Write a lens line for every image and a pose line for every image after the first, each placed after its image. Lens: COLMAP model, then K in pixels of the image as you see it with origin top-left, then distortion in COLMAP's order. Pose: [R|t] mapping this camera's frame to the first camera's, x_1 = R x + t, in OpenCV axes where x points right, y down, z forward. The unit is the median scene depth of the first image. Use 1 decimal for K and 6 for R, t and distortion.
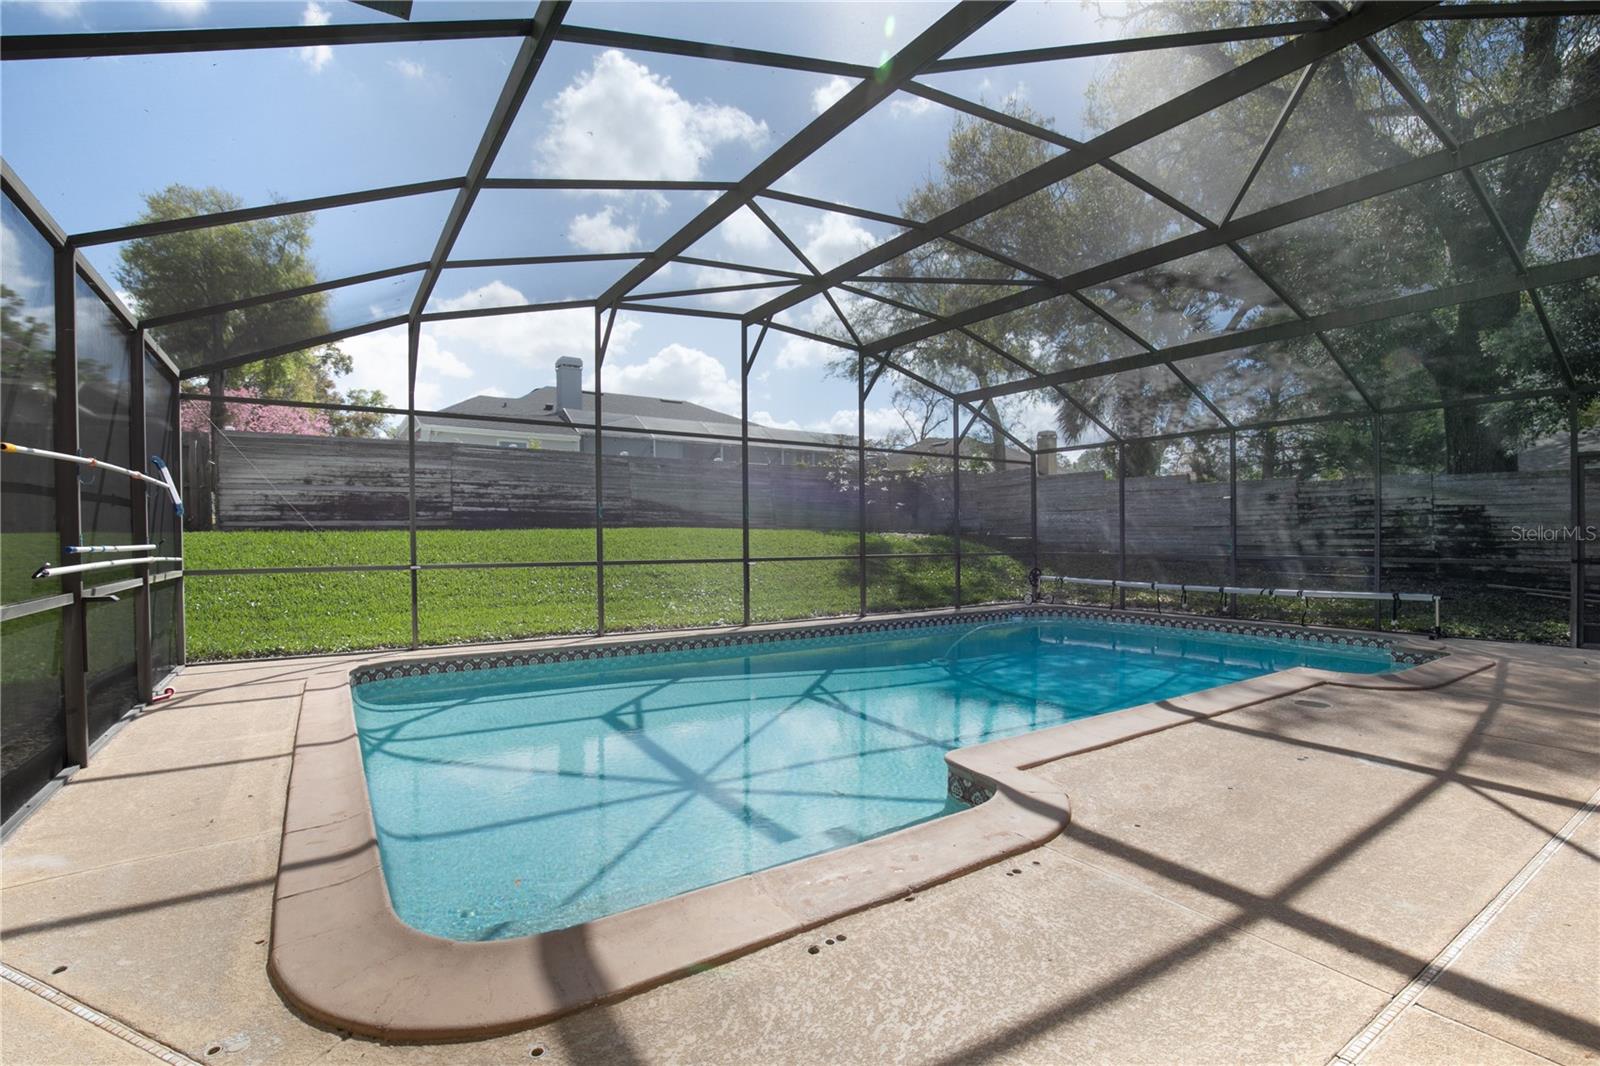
lens RADIAL K [[735.8, 0, 794.4], [0, 735.8, 543.2], [0, 0, 1]] dist [-0.035342, 0.009217]
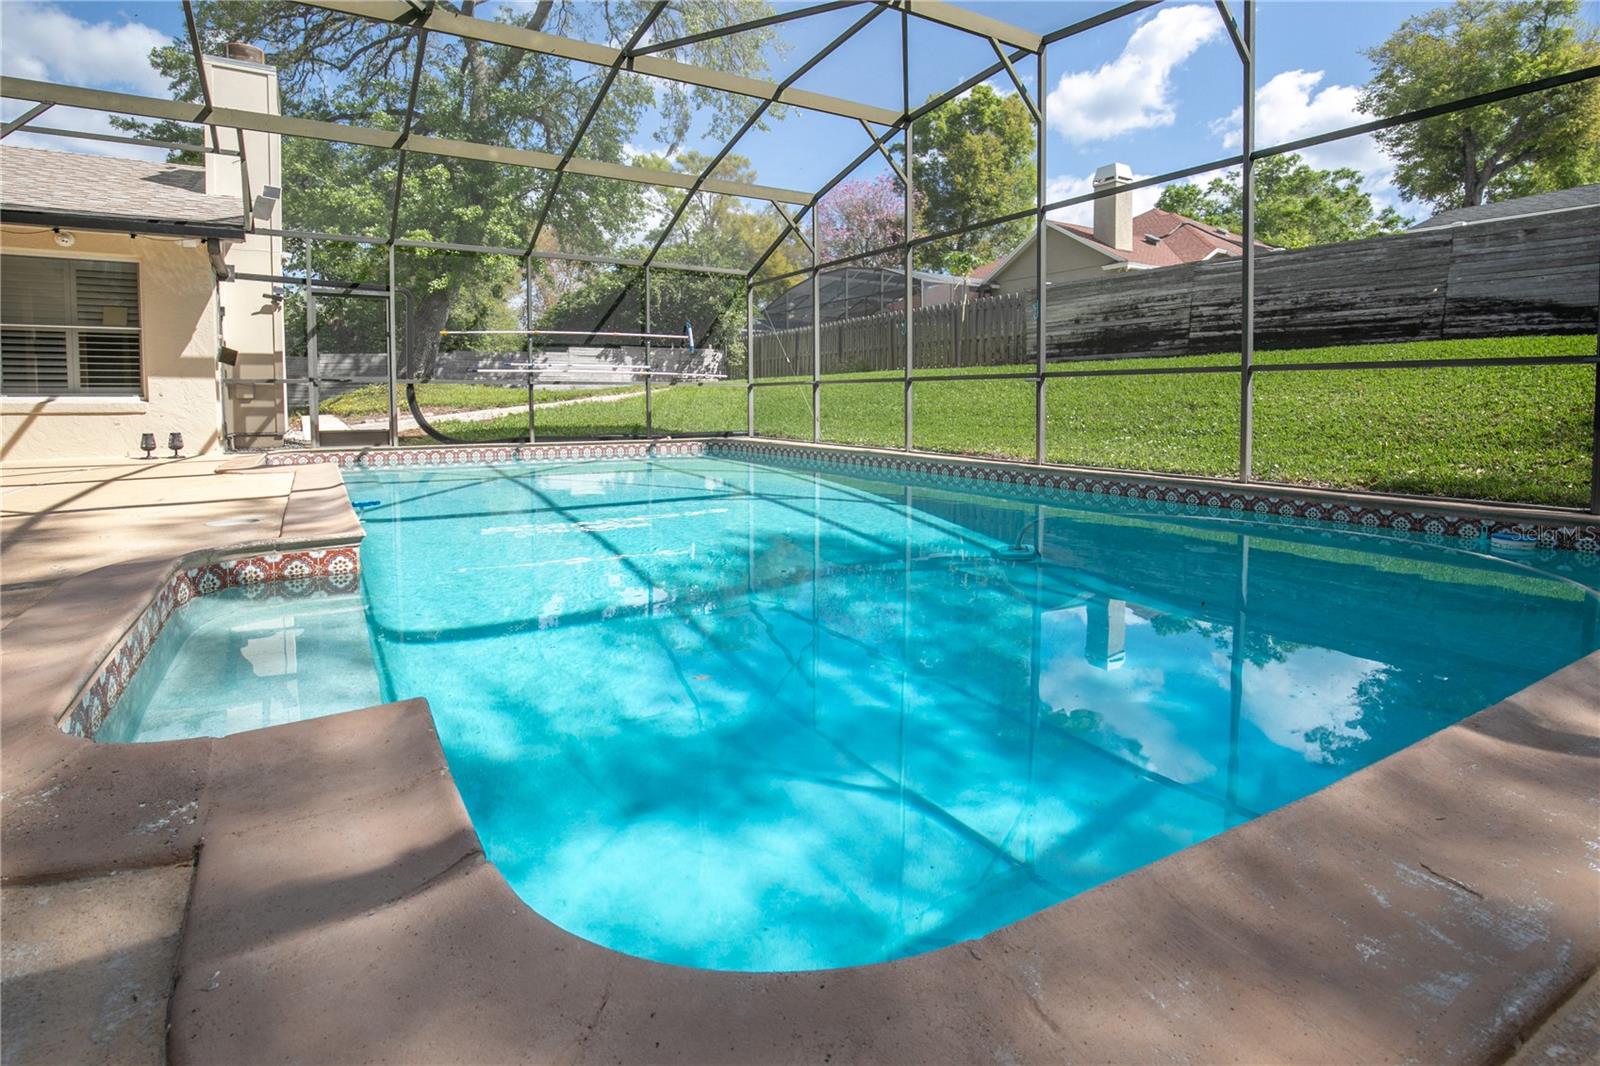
lens RADIAL K [[794.0, 0, 775.0], [0, 794.0, 440.5], [0, 0, 1]] dist [-0.039229, 0.011837]
pose [[-0.030156, 0.060464, -0.997715, 0.522857], [0.000549, 0.998170, 0.060475, 0.023332], [0.999545, 0.001276, -0.030134, 0.513898]]
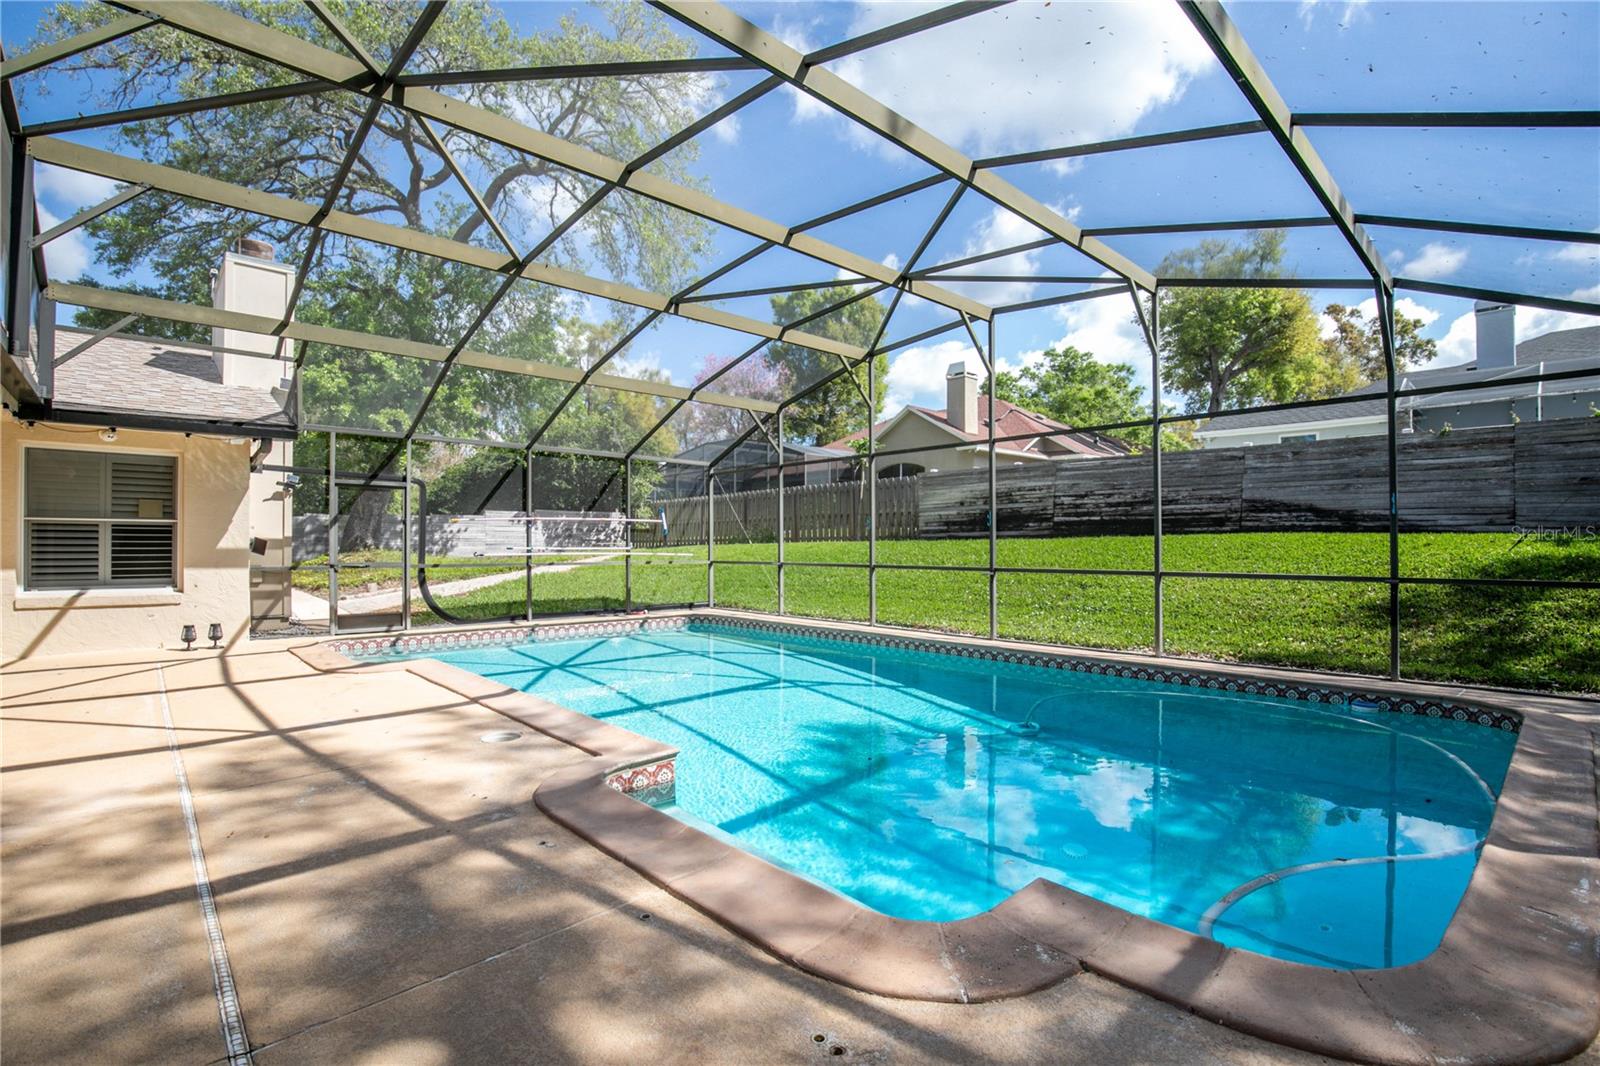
lens RADIAL K [[735.8, 0, 794.4], [0, 735.8, 543.2], [0, 0, 1]] dist [-0.035342, 0.009217]
pose [[0.173406, -0.000148, -0.984850, 0.568553], [-0.007653, 0.999970, -0.001498, -0.005875], [0.984821, 0.007797, 0.173400, 0.410335]]
